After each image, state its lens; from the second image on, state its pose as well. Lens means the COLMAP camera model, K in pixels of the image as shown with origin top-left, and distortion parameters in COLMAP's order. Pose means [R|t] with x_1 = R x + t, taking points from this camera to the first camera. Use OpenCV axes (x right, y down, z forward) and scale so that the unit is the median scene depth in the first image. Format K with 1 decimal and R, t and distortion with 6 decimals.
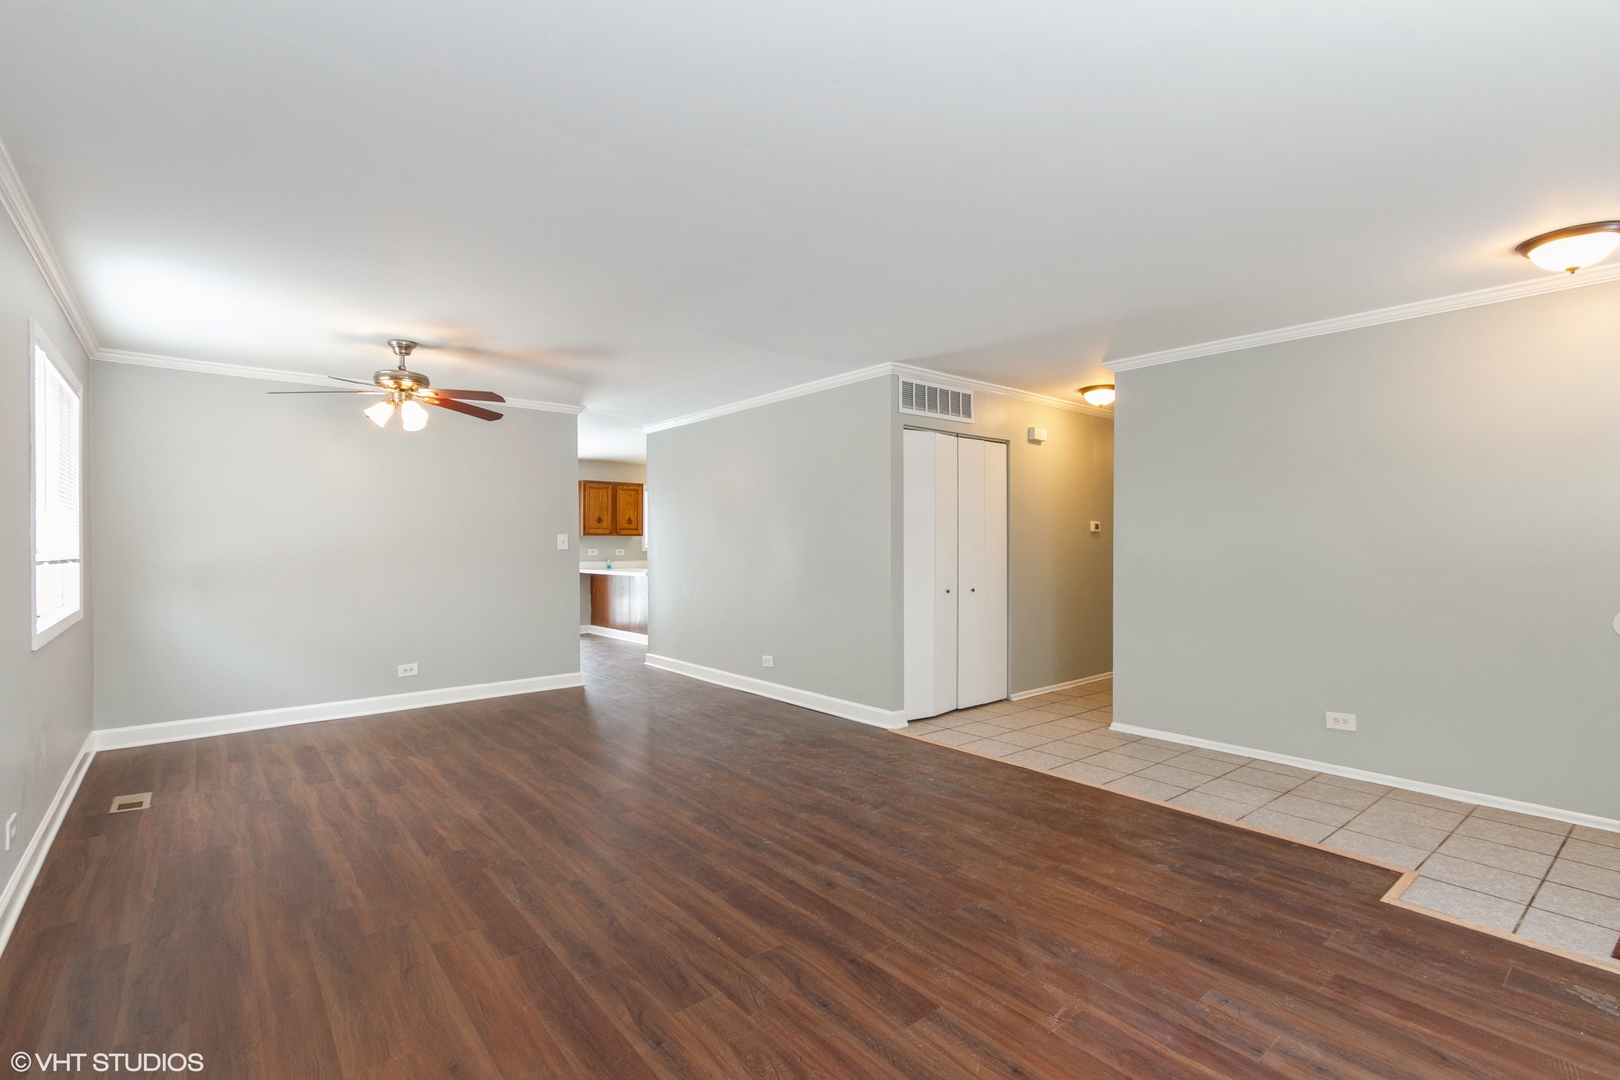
lens RADIAL K [[739.2, 0, 804.4], [0, 739.2, 542.4], [0, 0, 1]] dist [0.003406, 0.000339]
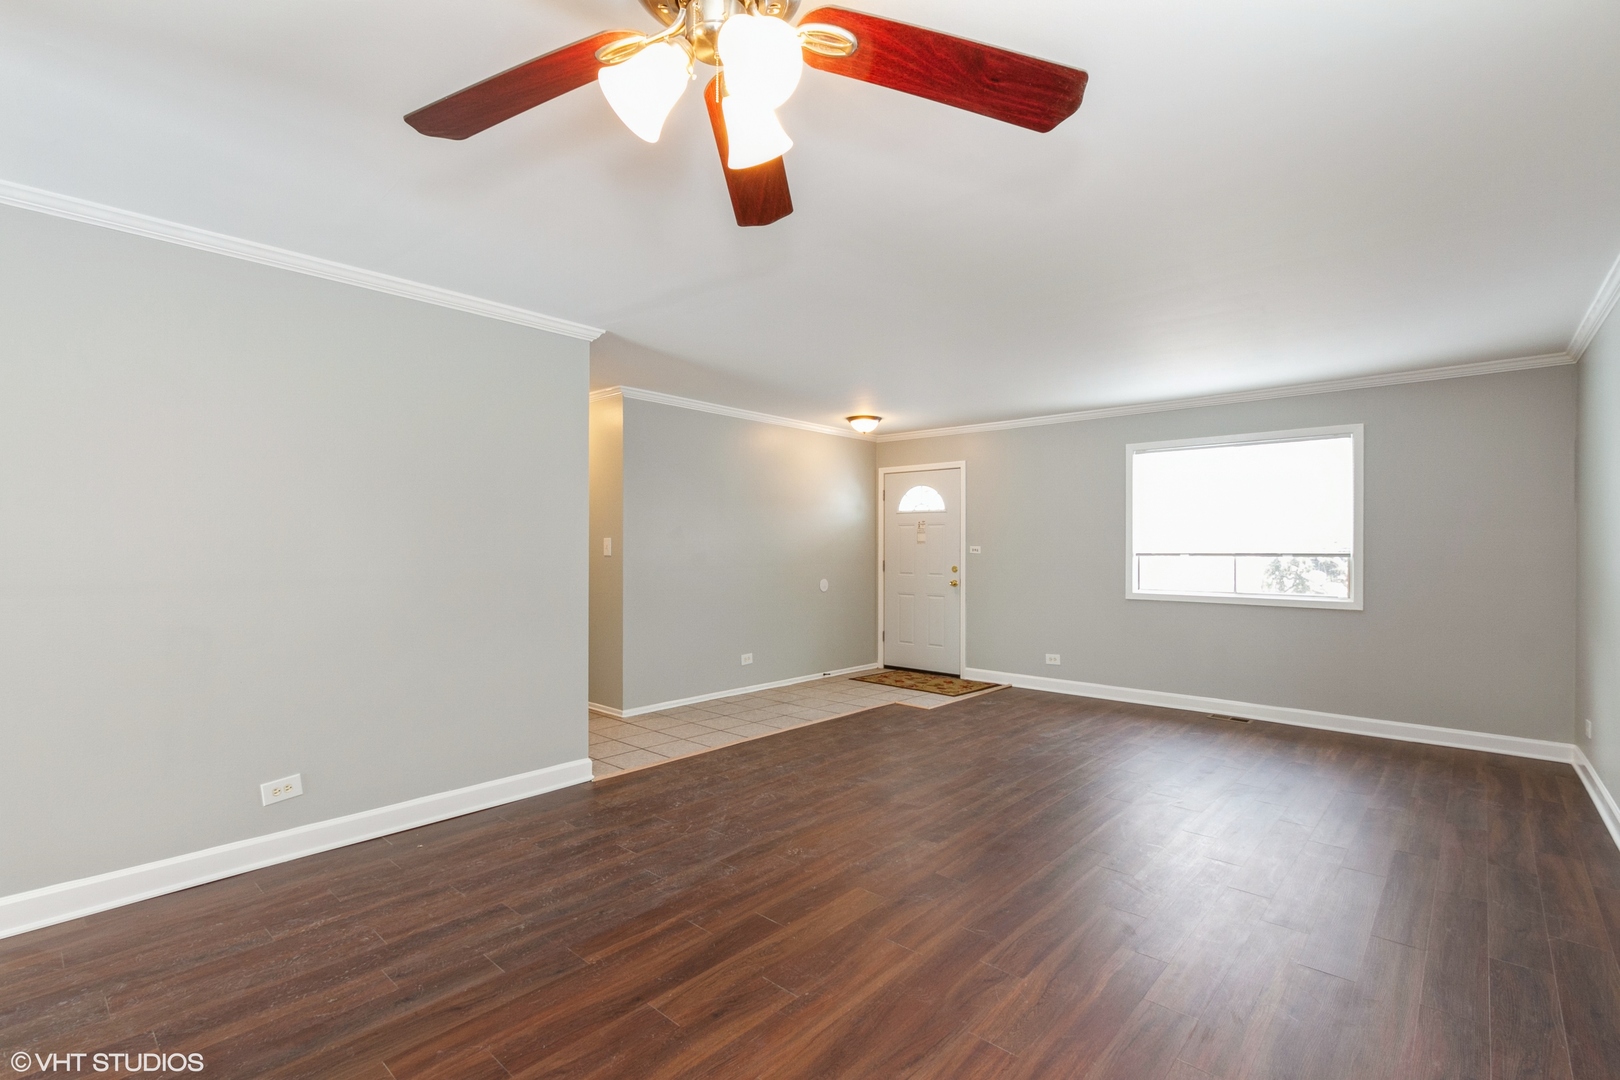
lens RADIAL K [[739.2, 0, 812.1], [0, 739.2, 548.5], [0, 0, 1]] dist [0.003406, 0.000339]
pose [[-0.157120, 0.002406, 0.987577, -0.869834], [-0.001873, 0.999995, -0.002734, 0.001740], [-0.987578, -0.002279, -0.157115, 1.070982]]
